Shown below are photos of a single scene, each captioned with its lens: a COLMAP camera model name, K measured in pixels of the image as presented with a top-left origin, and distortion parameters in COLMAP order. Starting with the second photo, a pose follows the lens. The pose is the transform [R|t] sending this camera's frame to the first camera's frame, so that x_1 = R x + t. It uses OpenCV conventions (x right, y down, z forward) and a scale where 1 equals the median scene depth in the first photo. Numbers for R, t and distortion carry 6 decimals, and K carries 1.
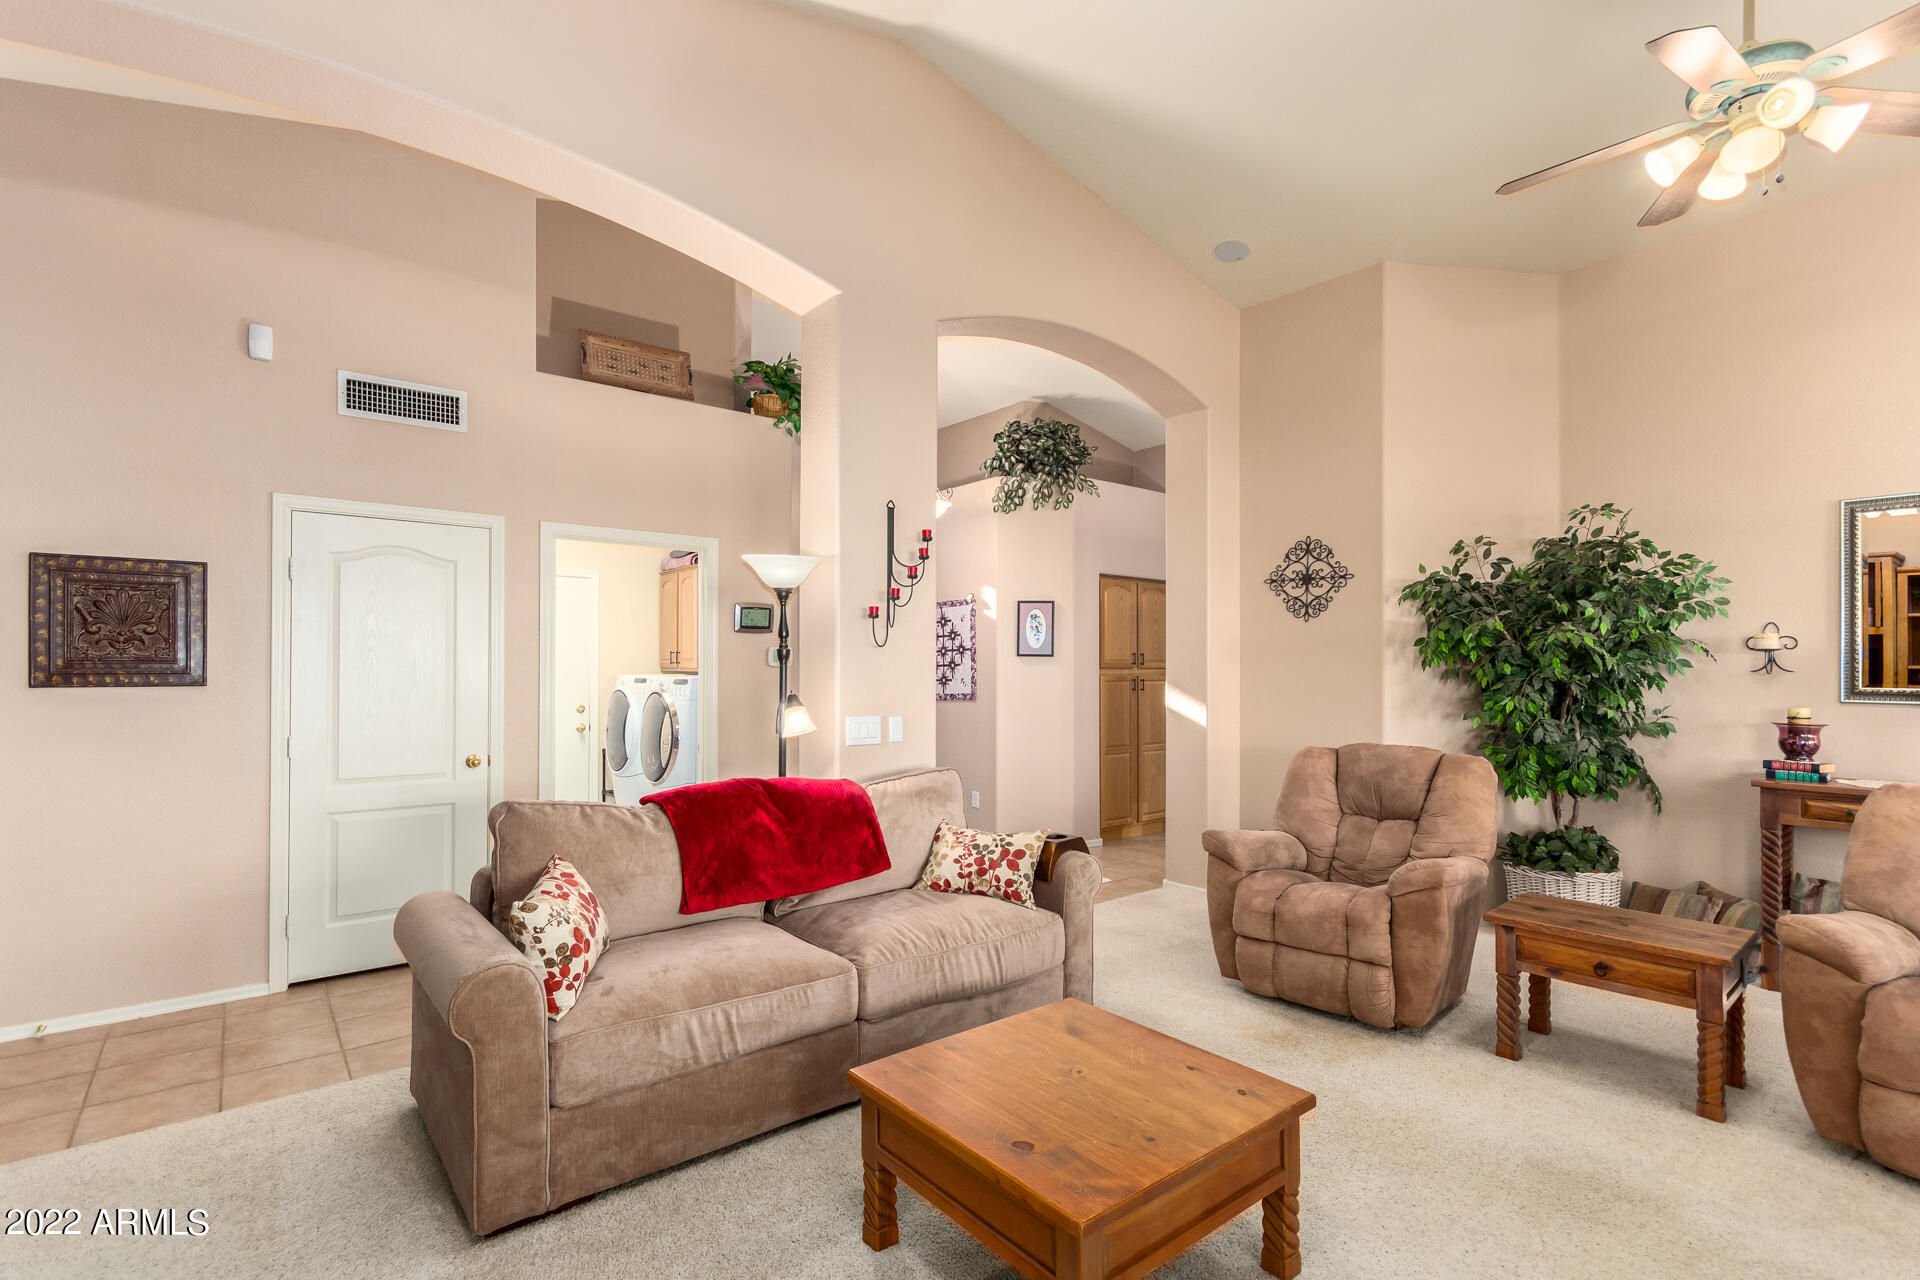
lens RADIAL K [[900.9, 0, 947.9], [0, 900.9, 653.7], [0, 0, 1]] dist [-0.004776, 0.004292]
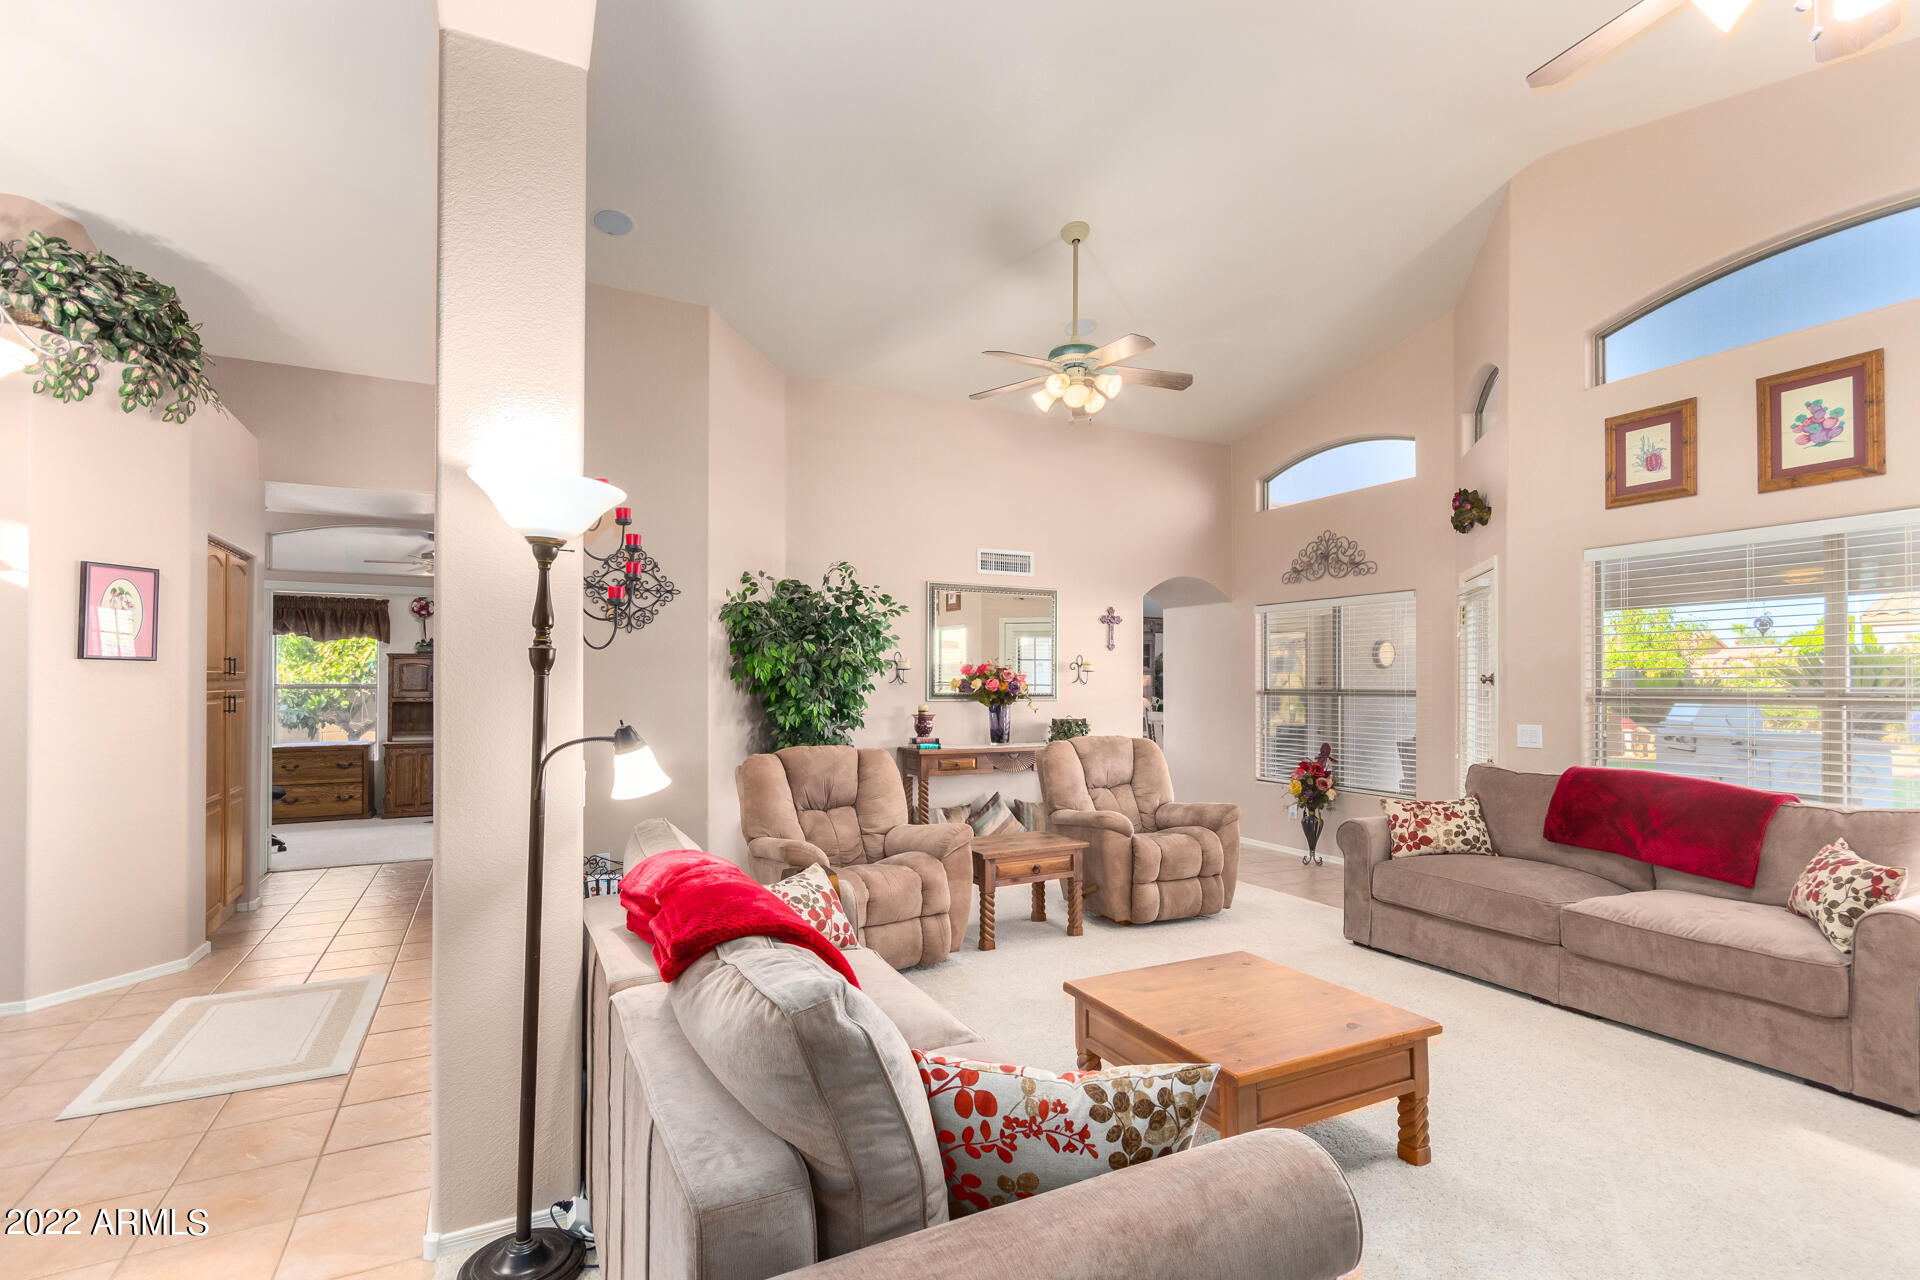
lens RADIAL K [[900.9, 0, 952.2], [0, 900.9, 675.3], [0, 0, 1]] dist [-0.004776, 0.004292]
pose [[0.205602, 0.005370, 0.978621, -0.364976], [-0.017729, 0.999841, -0.001761, 0.004517], [-0.978475, -0.016988, 0.205665, 0.344426]]
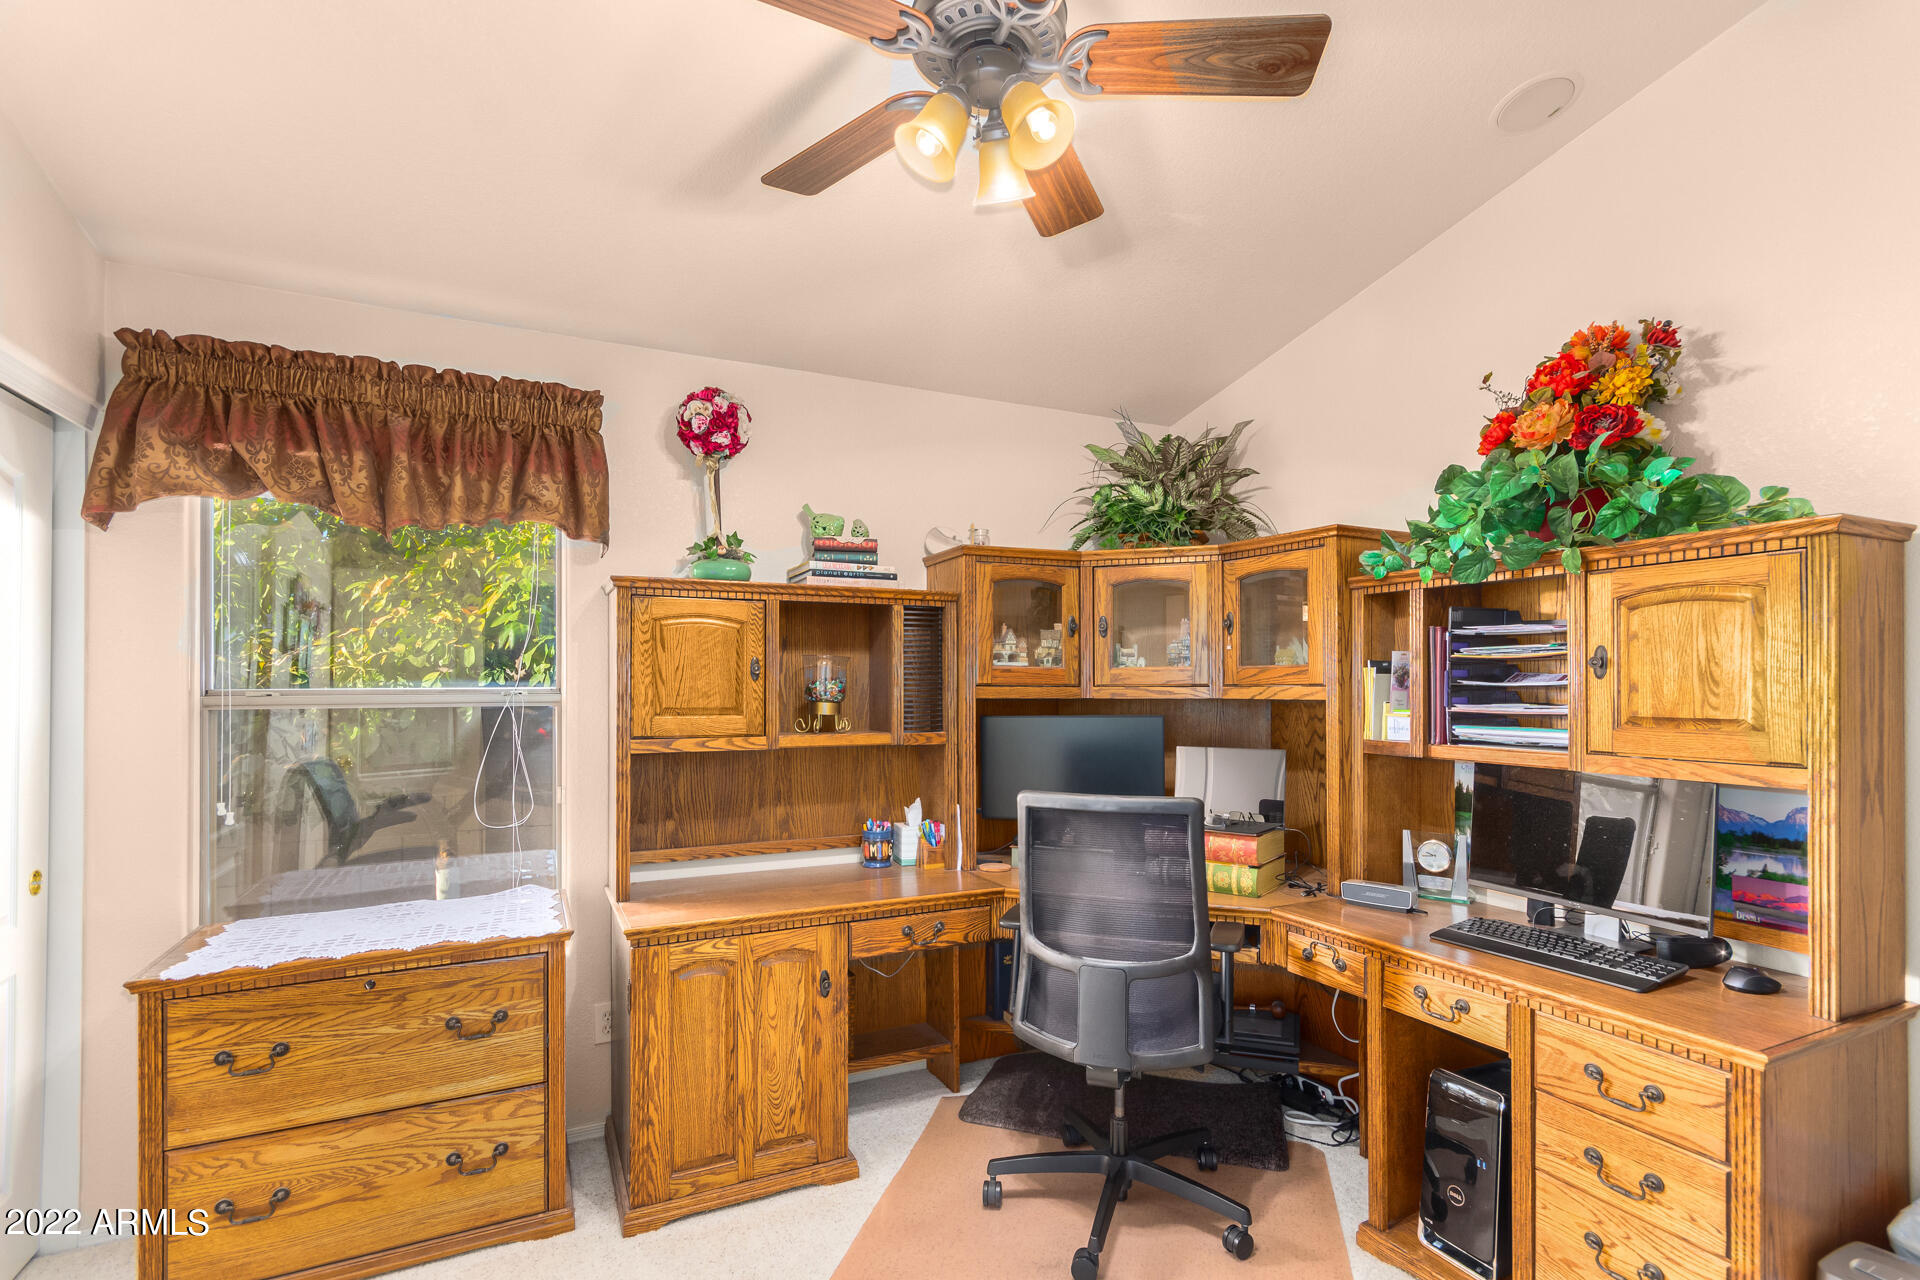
lens RADIAL K [[900.9, 0, 942.2], [0, 900.9, 672.4], [0, 0, 1]] dist [-0.004776, 0.004292]
pose [[0.223995, 0.007099, 0.974564, 0.431583], [-0.012411, 0.999913, -0.004431, 0.023191], [-0.974511, -0.011103, 0.224064, 1.214341]]
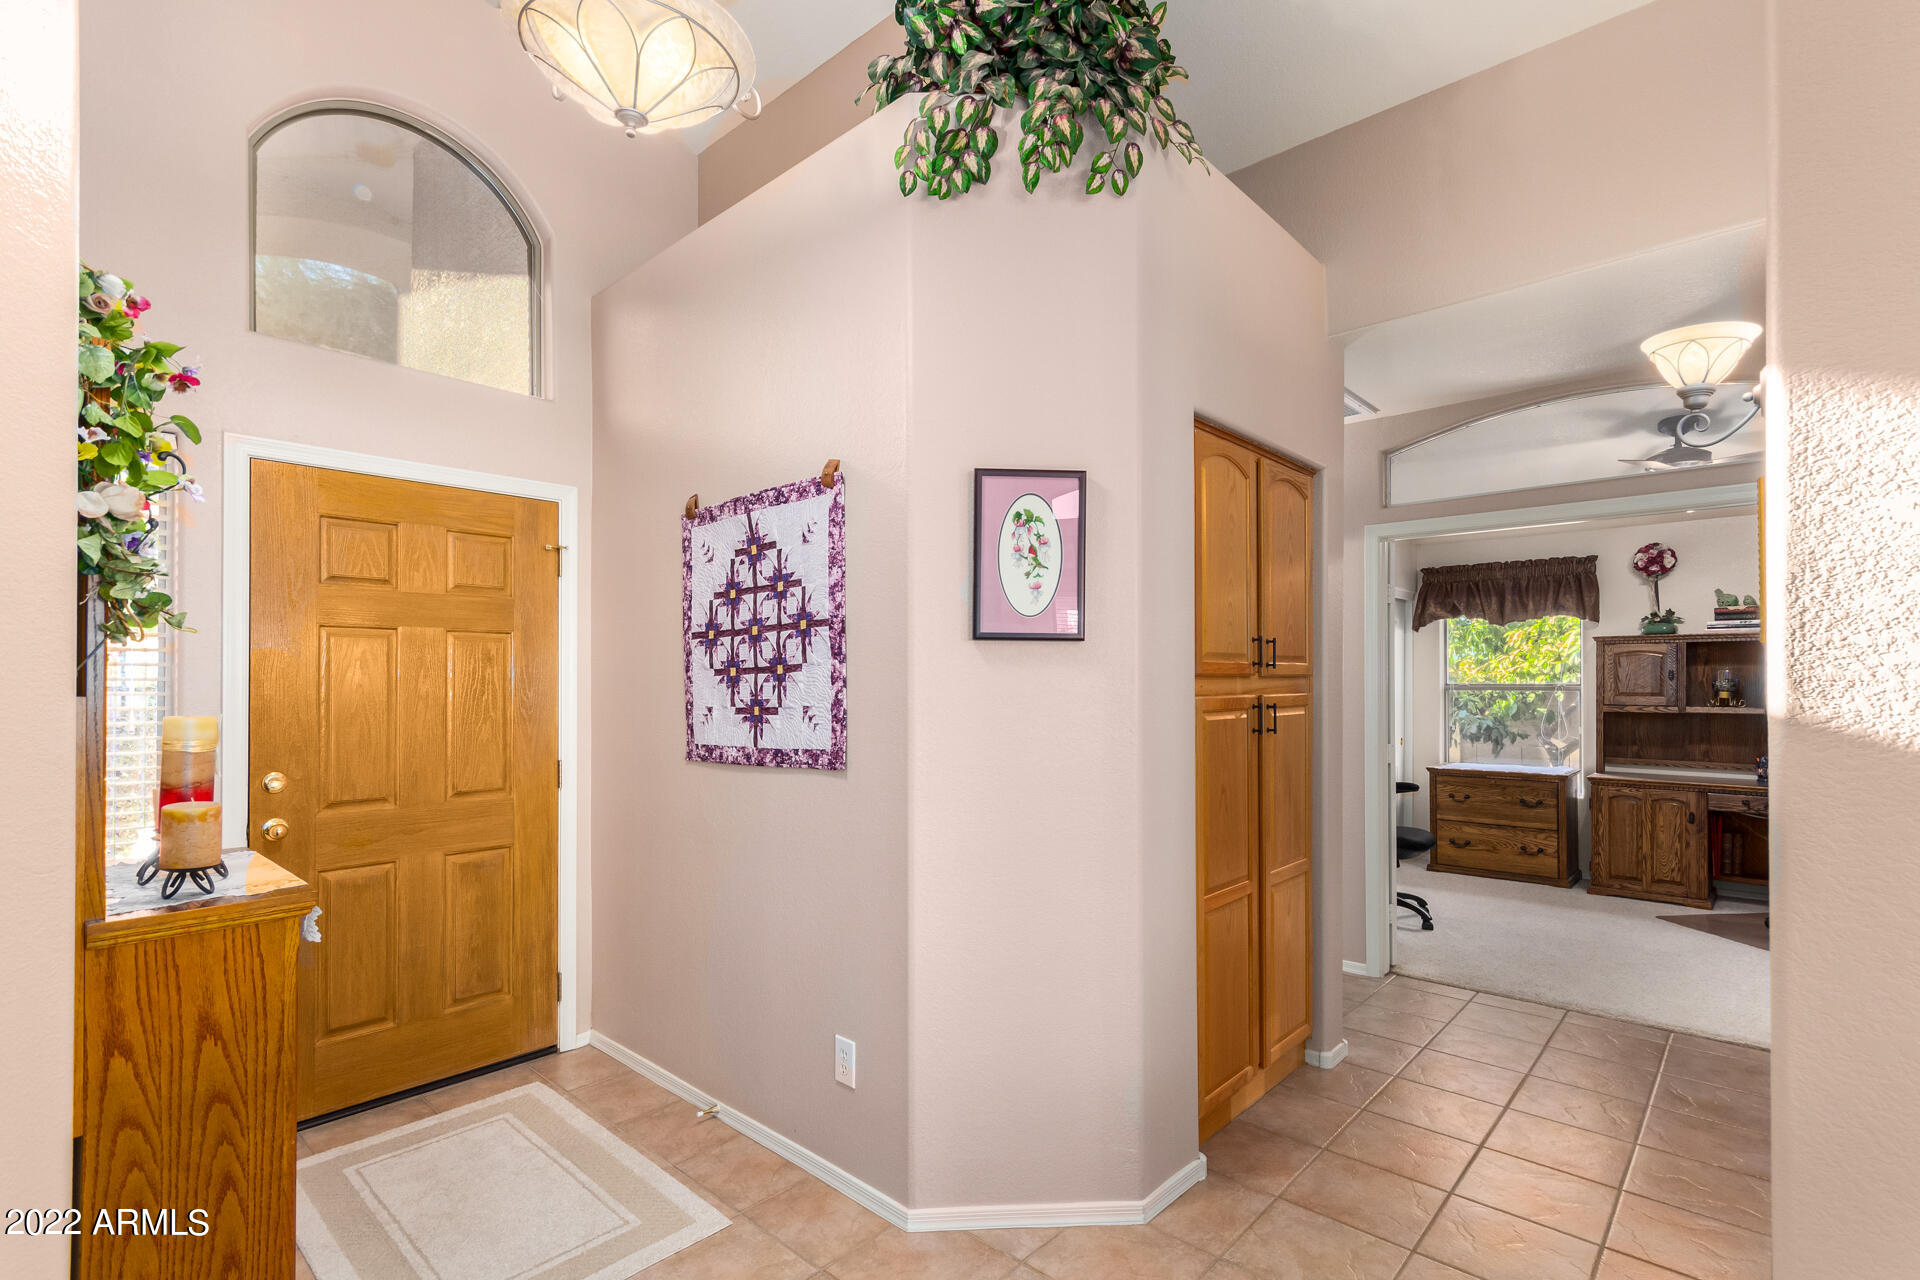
lens RADIAL K [[900.9, 0, 968.3], [0, 900.9, 676.6], [0, 0, 1]] dist [-0.004776, 0.004292]
pose [[0.986150, -0.002382, 0.165839, 0.020972], [0.000417, 0.999929, 0.011881, 0.012304], [-0.165856, -0.011647, 0.986081, 0.676433]]
